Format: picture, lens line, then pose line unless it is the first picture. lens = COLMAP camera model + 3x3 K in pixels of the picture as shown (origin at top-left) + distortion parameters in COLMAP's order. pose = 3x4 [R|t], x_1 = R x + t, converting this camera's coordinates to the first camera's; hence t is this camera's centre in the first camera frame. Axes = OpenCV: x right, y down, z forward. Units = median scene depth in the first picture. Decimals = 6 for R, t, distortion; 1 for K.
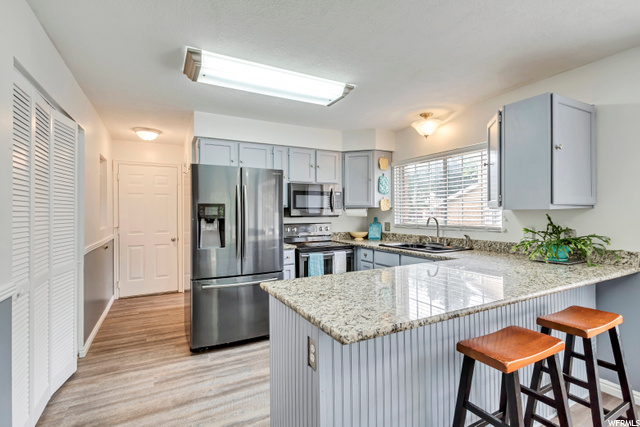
lens RADIAL K [[305.2, 0, 321.8], [0, 305.2, 212.5], [0, 0, 1]] dist [0.002612, -0.001344]
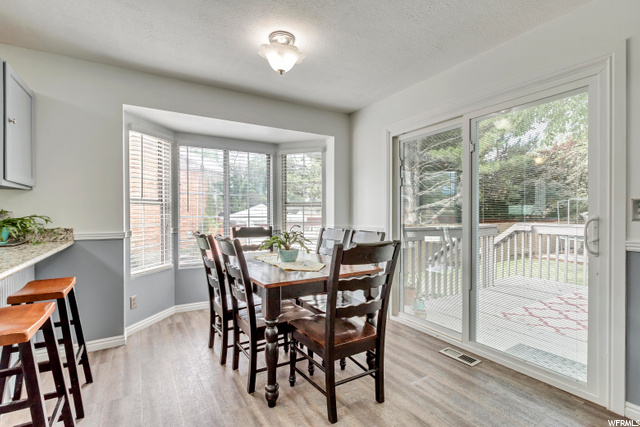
lens RADIAL K [[305.2, 0, 321.8], [0, 305.2, 212.5], [0, 0, 1]] dist [0.002612, -0.001344]
pose [[-0.060731, 0.007927, 0.998123, -0.132729], [0.000802, 0.999969, -0.007893, 0.046140], [-0.998154, 0.000321, -0.060735, 0.054320]]
